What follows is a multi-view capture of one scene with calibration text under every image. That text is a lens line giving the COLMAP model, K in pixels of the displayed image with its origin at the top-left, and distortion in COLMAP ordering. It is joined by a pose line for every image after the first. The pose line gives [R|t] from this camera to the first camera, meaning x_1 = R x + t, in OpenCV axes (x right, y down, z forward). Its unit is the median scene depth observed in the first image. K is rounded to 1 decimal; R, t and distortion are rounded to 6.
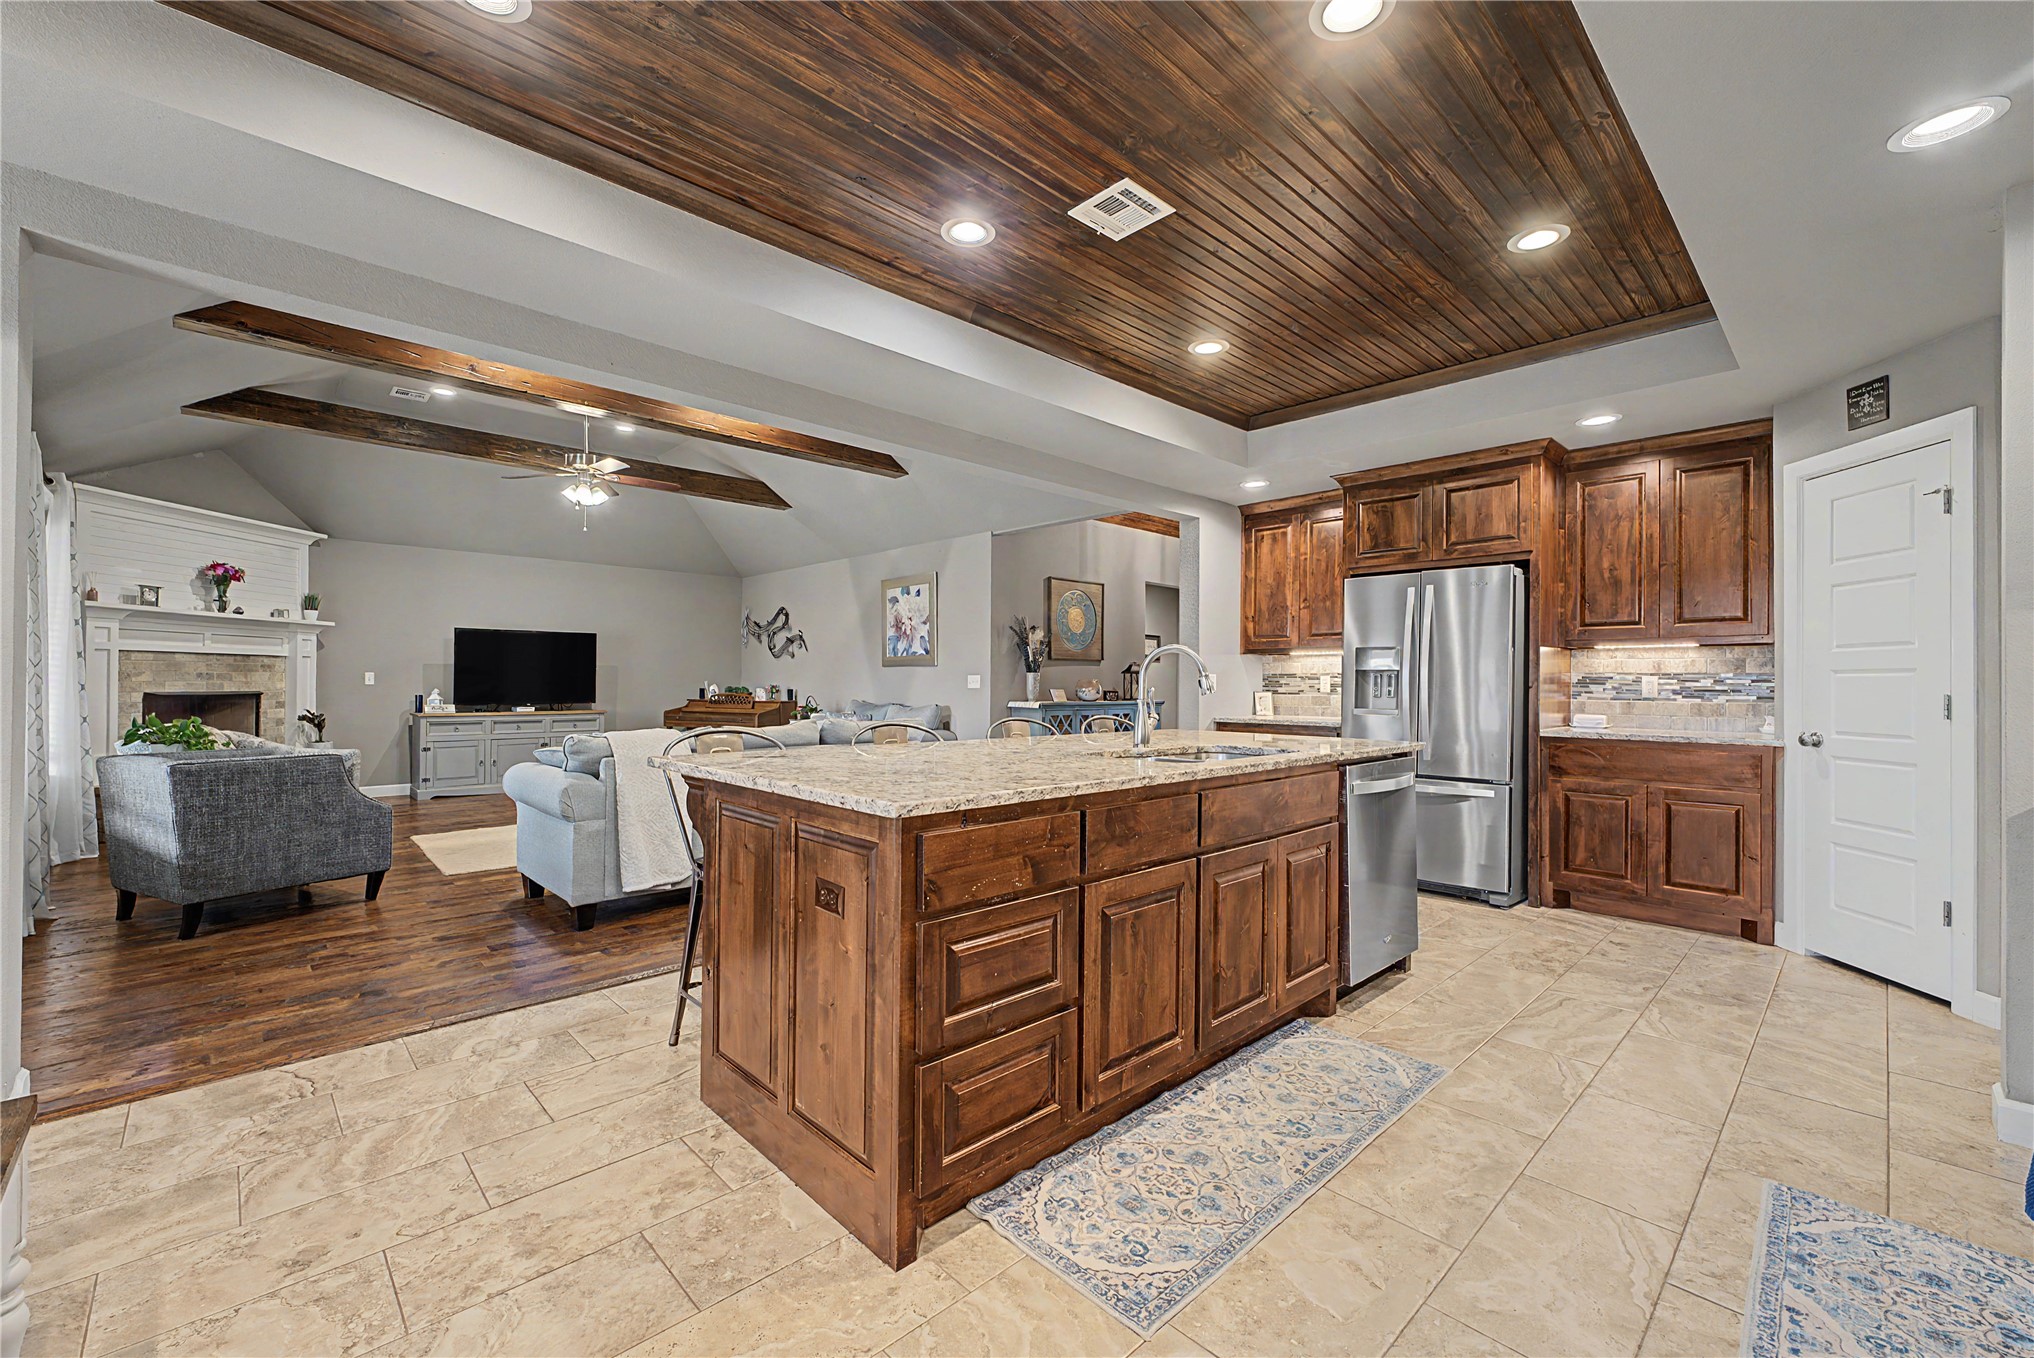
lens RADIAL K [[833.9, 0, 1021.7], [0, 833.9, 678.7], [0, 0, 1]] dist [-0.000570, 0.000033]
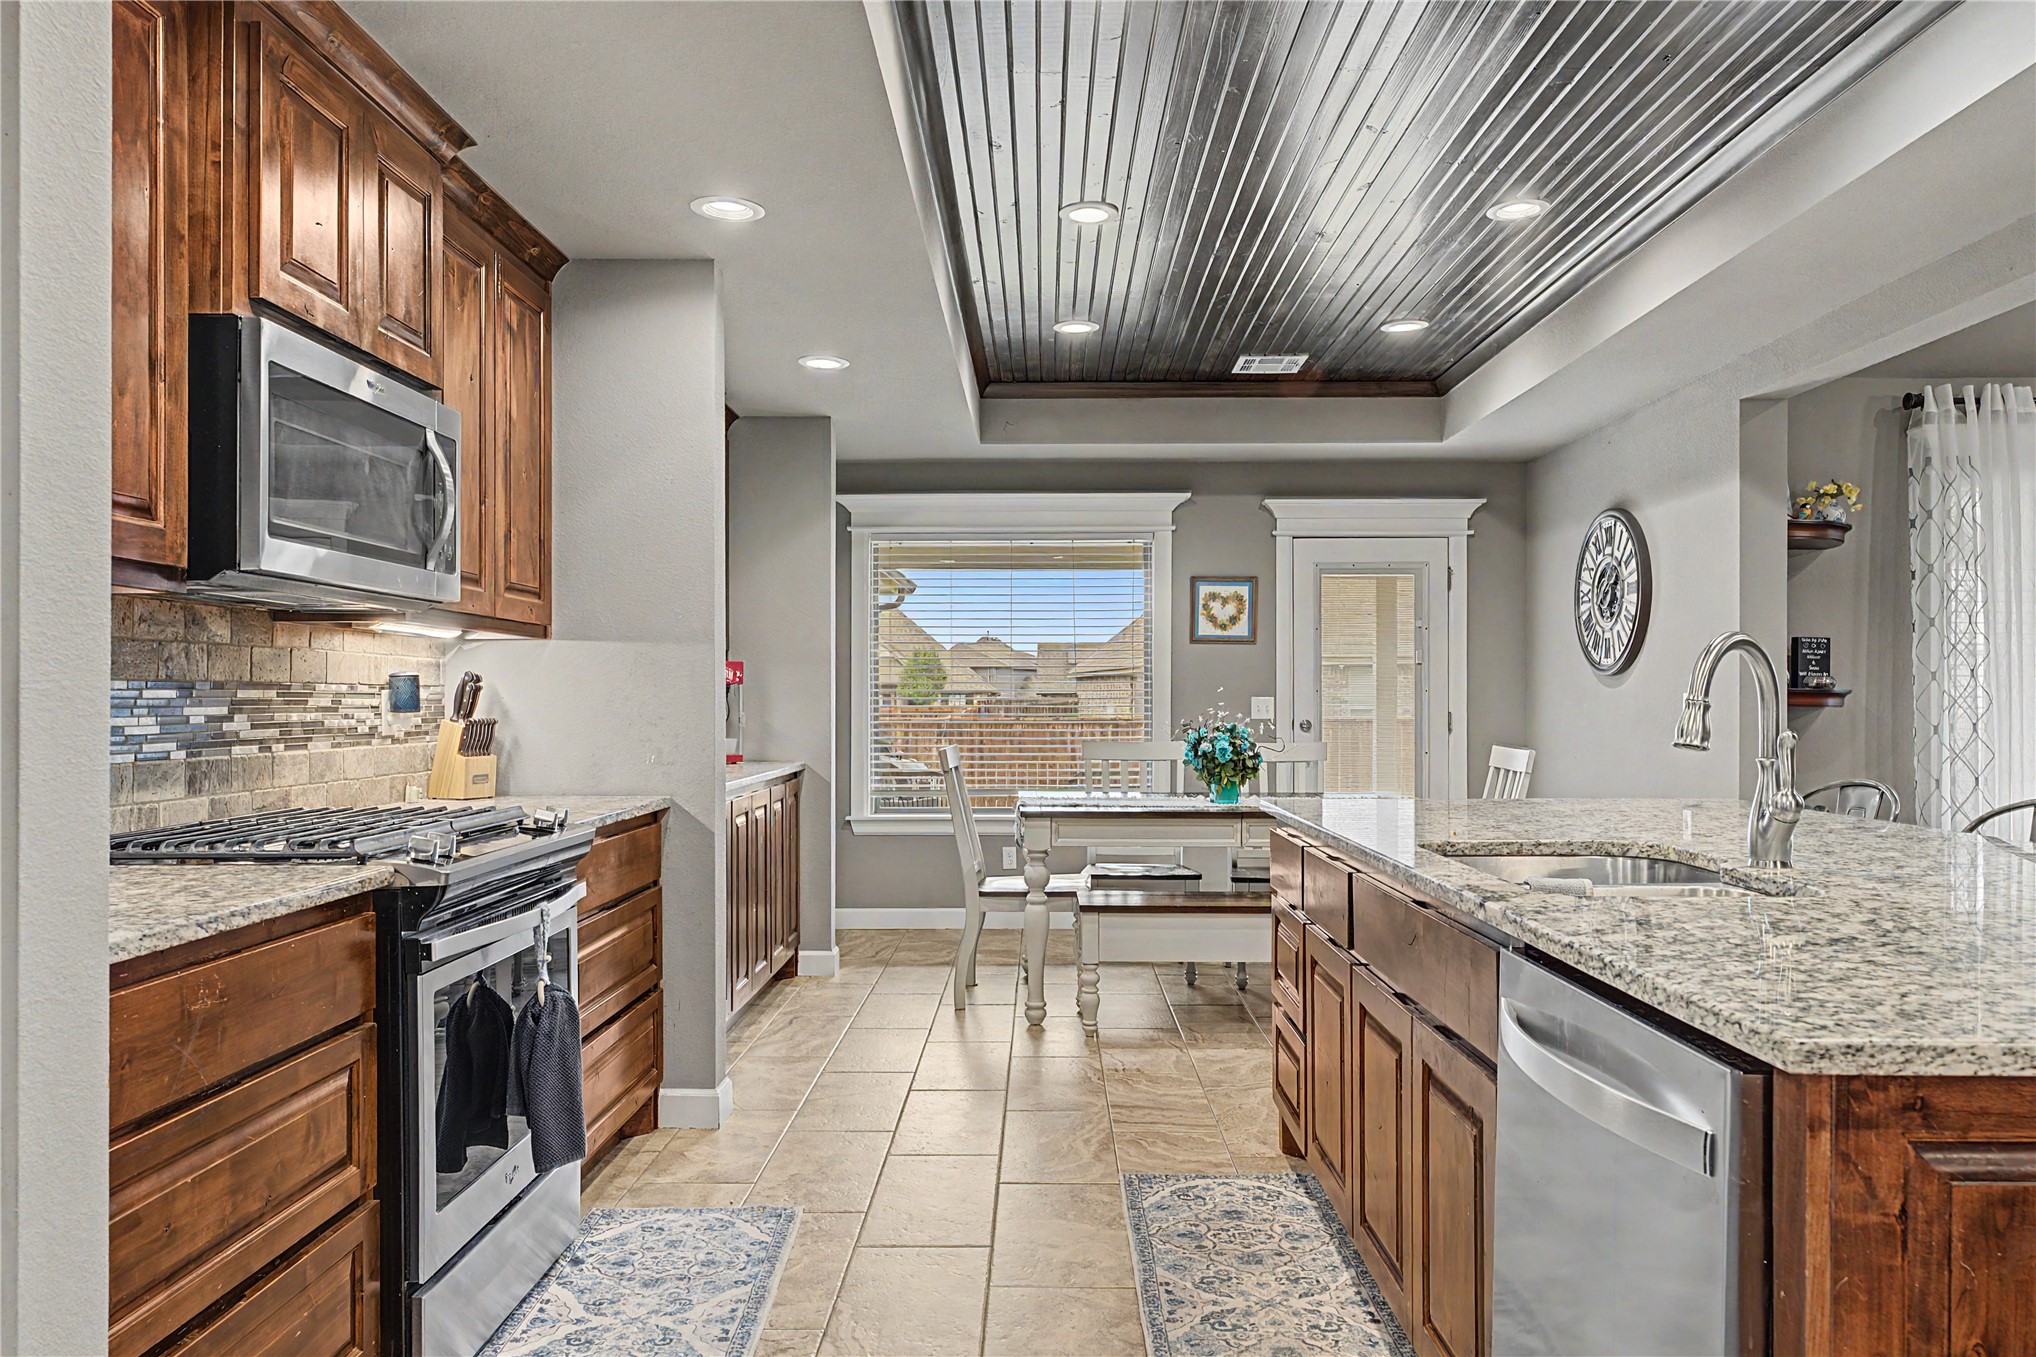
lens RADIAL K [[1374.3, 0, 1015.2], [0, 1374.3, 686.7], [0, 0, 1]] dist [-0.004340, -0.000989]
pose [[-0.707464, -0.012488, -0.706639, 0.492733], [-0.000182, 0.999847, -0.017488, -0.000339], [0.706749, -0.012244, -0.707358, 0.645149]]
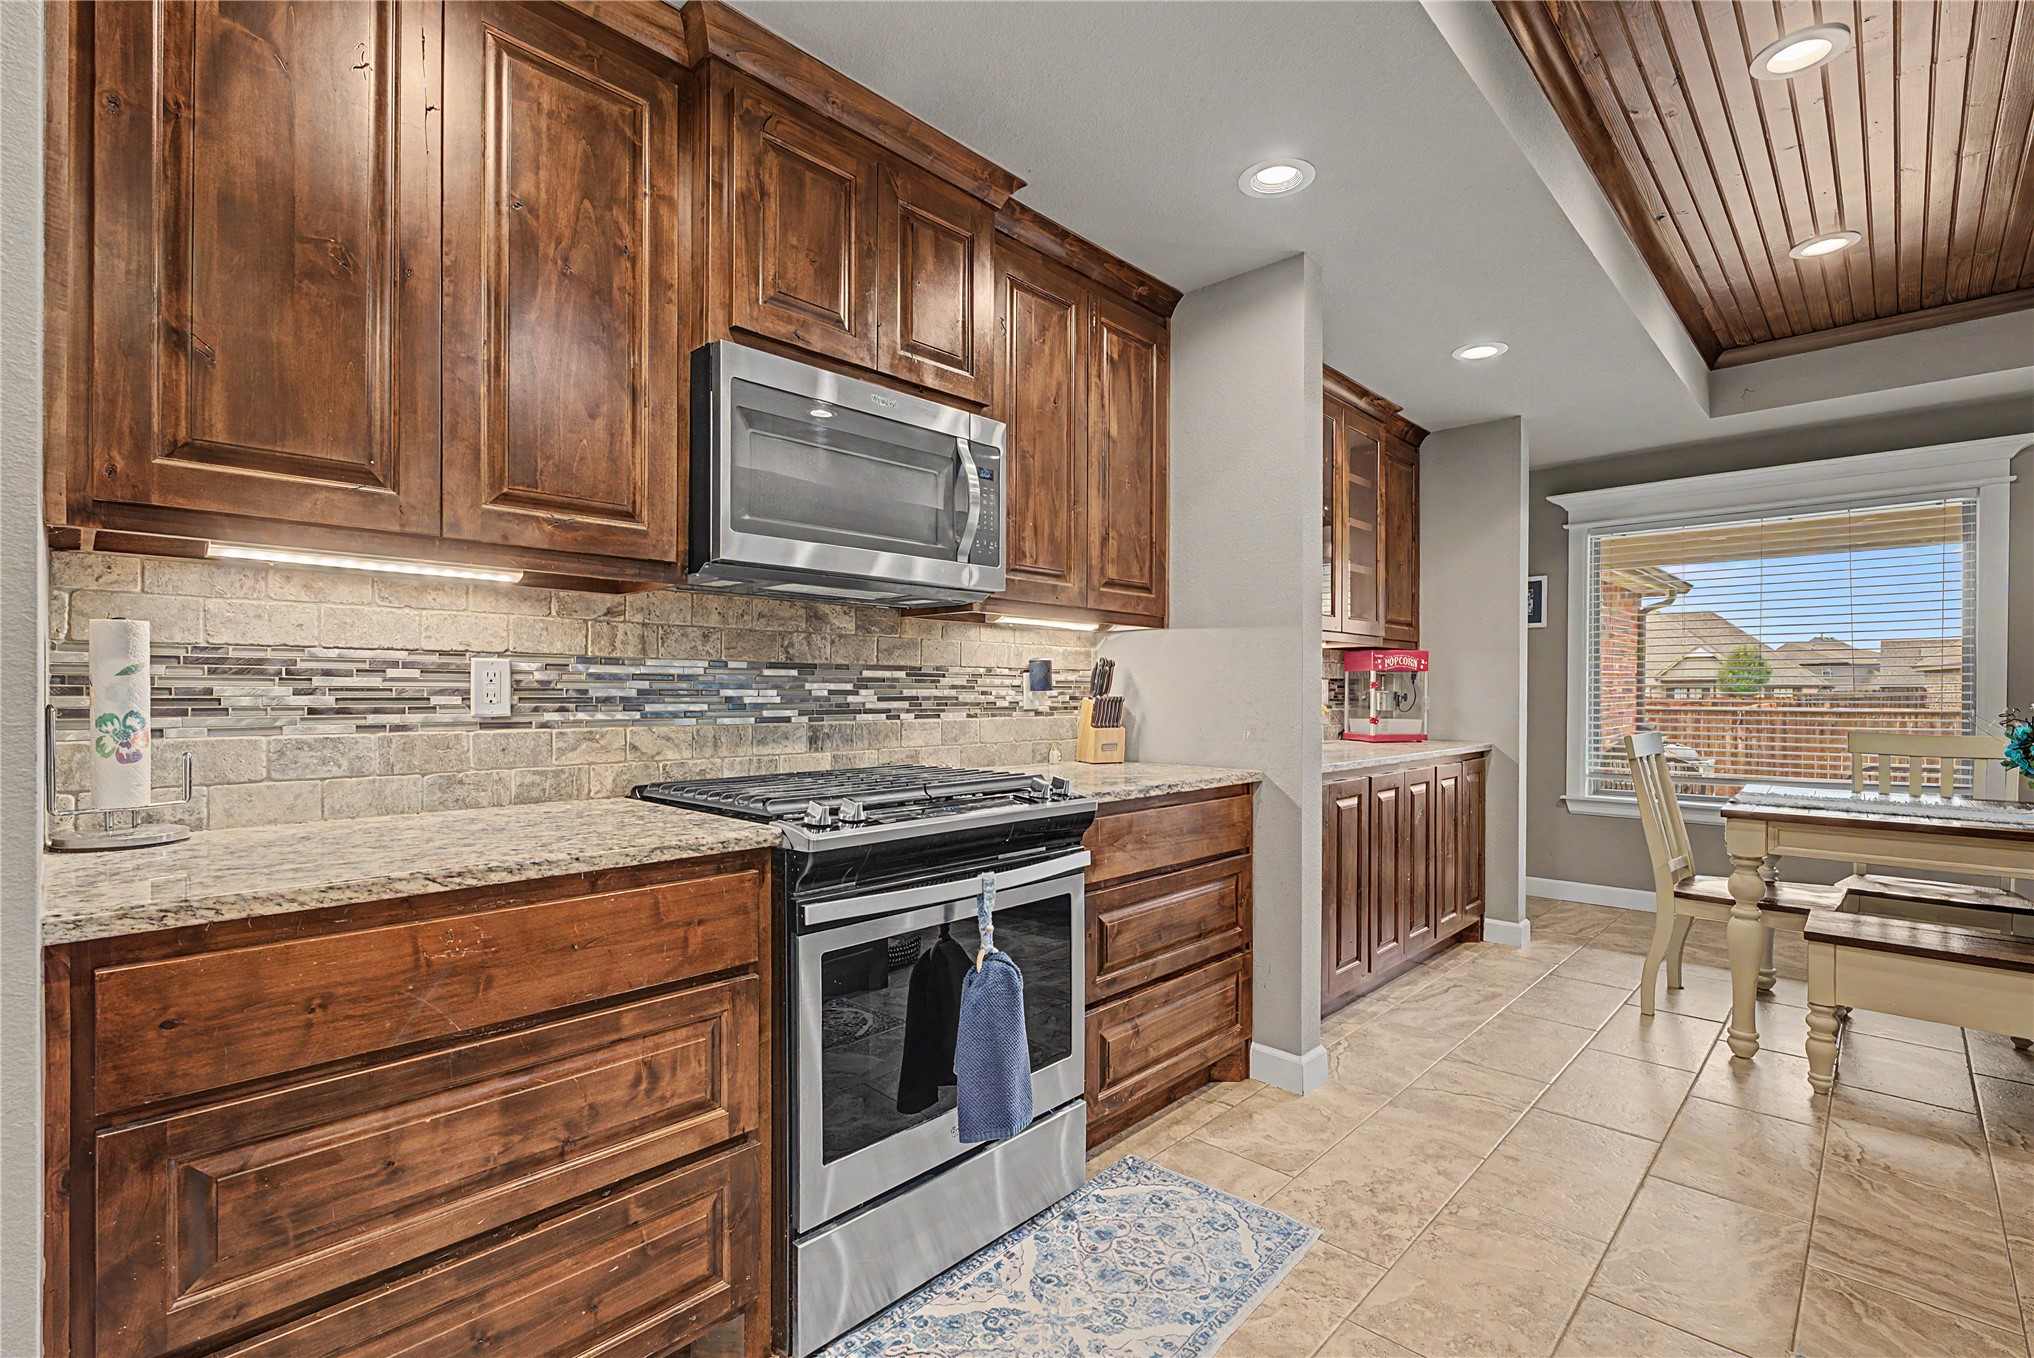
lens RADIAL K [[910.3, 0, 1017.7], [0, 910.3, 694.2], [0, 0, 1]] dist [0.000227, -0.000034]
pose [[-0.999239, -0.008016, -0.038161, 0.284735], [-0.007914, 0.999965, -0.002829, 0.003851], [0.038183, -0.002525, -0.999268, 0.520813]]
